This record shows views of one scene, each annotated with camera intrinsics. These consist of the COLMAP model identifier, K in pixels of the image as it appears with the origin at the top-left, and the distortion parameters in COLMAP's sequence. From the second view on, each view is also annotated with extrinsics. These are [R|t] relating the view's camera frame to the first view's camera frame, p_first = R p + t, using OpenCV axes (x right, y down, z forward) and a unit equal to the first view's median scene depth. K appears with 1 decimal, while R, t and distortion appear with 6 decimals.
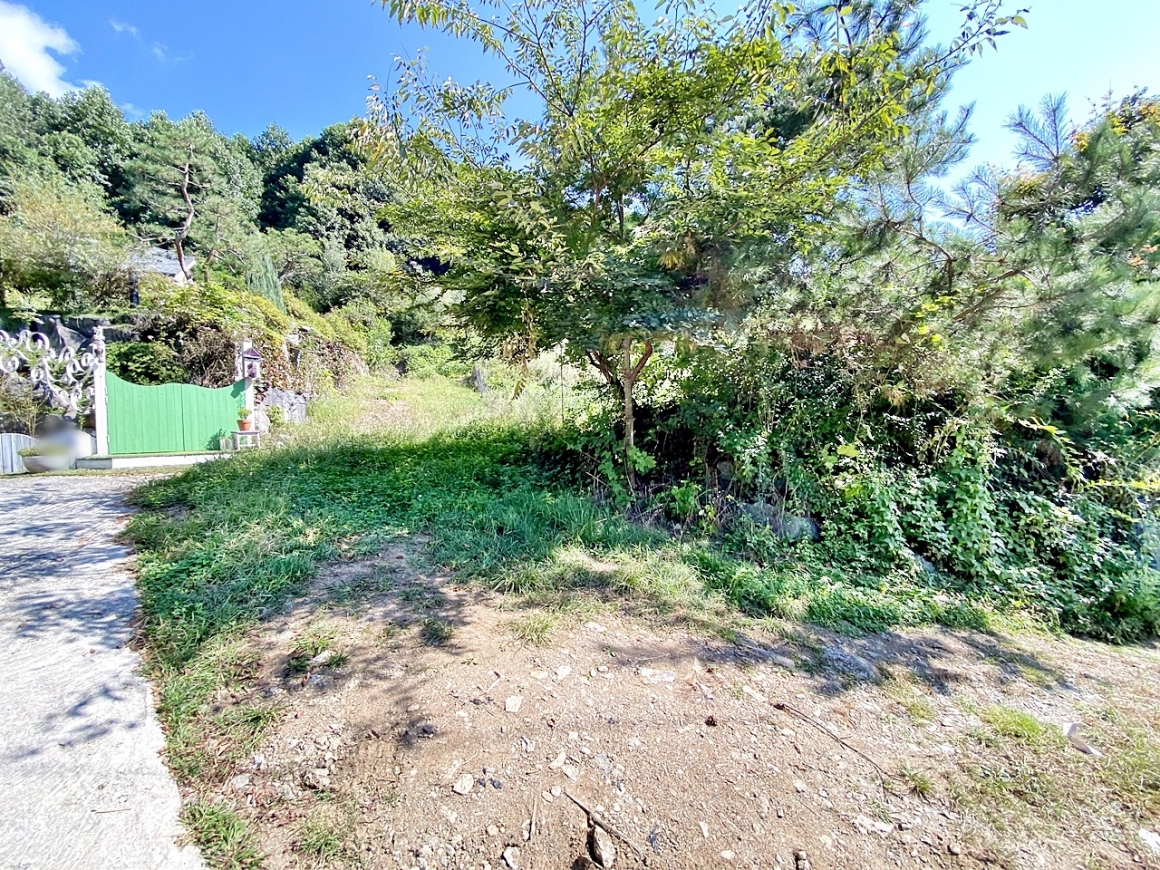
lens RADIAL K [[468.0, 0, 576.2], [0, 468.0, 436.0], [0, 0, 1]] dist [0.018431, -0.020170]
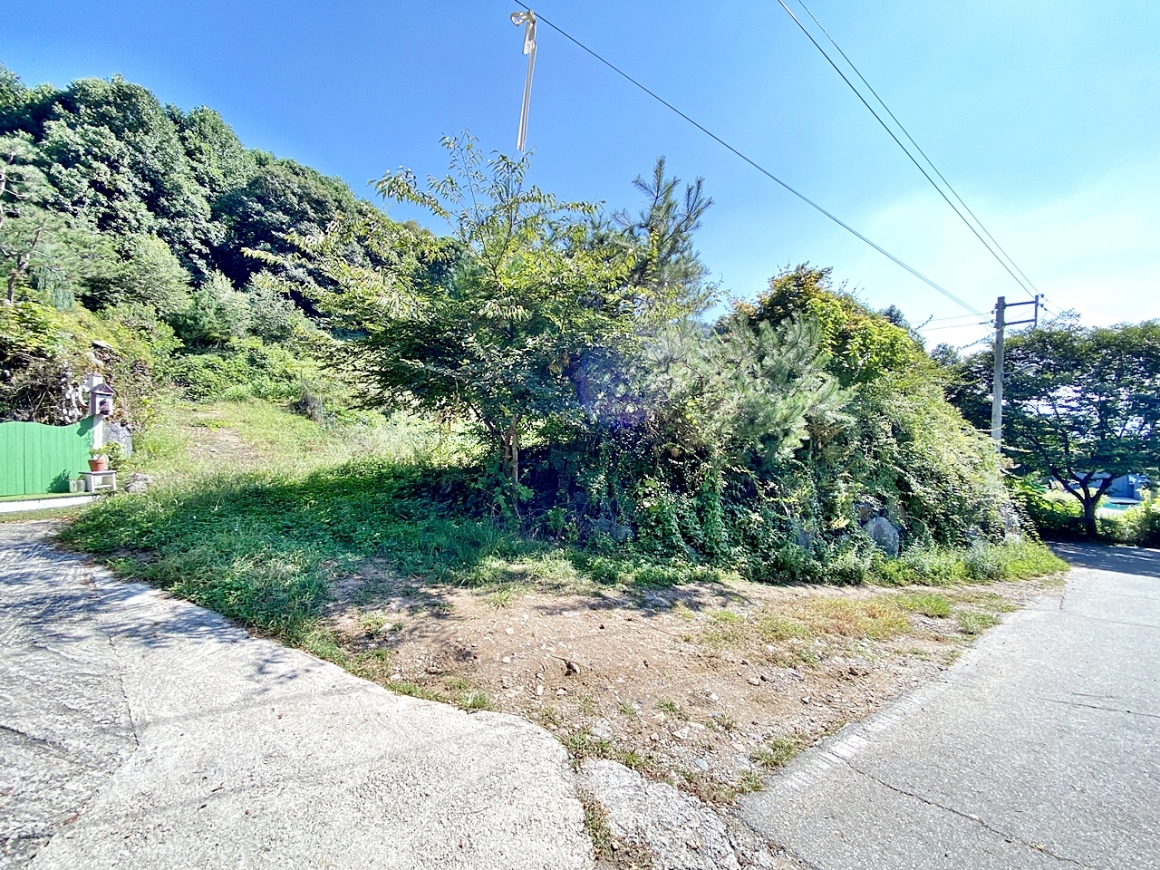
lens RADIAL K [[468.9, 0, 578.9], [0, 468.9, 431.2], [0, 0, 1]] dist [0.018148, -0.018858]
pose [[0.923466, 0.018362, 0.383241, -0.288397], [0.002315, 0.998569, -0.053424, -0.065867], [-0.383673, 0.050223, 0.922102, -0.426443]]
